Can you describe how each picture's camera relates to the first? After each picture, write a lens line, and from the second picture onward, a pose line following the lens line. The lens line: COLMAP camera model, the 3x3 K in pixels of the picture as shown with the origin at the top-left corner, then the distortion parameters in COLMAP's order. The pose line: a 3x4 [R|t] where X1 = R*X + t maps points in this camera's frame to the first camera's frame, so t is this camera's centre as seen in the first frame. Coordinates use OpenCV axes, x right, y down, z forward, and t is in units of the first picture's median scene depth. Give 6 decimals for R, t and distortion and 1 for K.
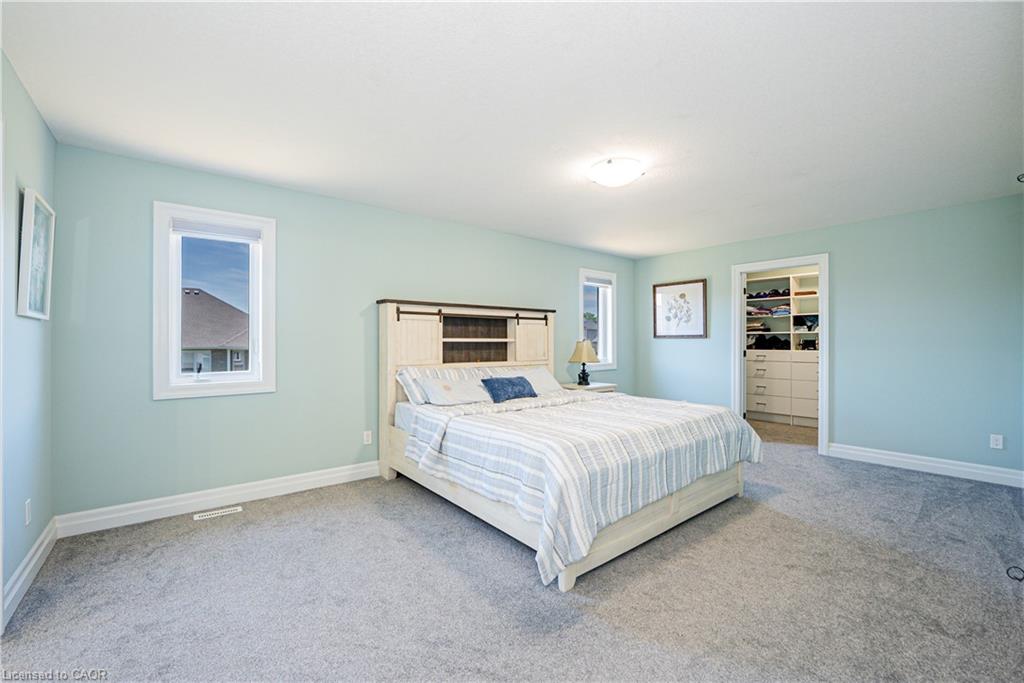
lens RADIAL K [[418.6, 0, 506.8], [0, 418.6, 338.0], [0, 0, 1]] dist [-0.024943, 0.001009]
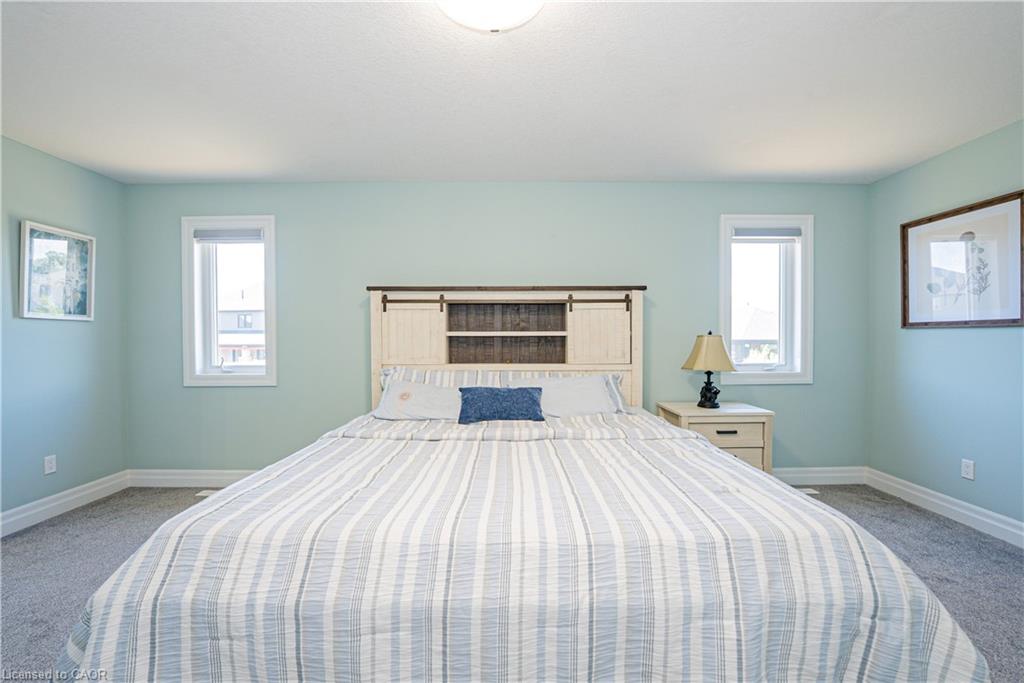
lens RADIAL K [[418.6, 0, 508.7], [0, 418.6, 338.8], [0, 0, 1]] dist [-0.024943, 0.001009]
pose [[0.785694, 0.001947, -0.618612, 0.418625], [0.007617, 0.999889, 0.012822, 0.004836], [0.618569, -0.014786, 0.785592, 0.448768]]
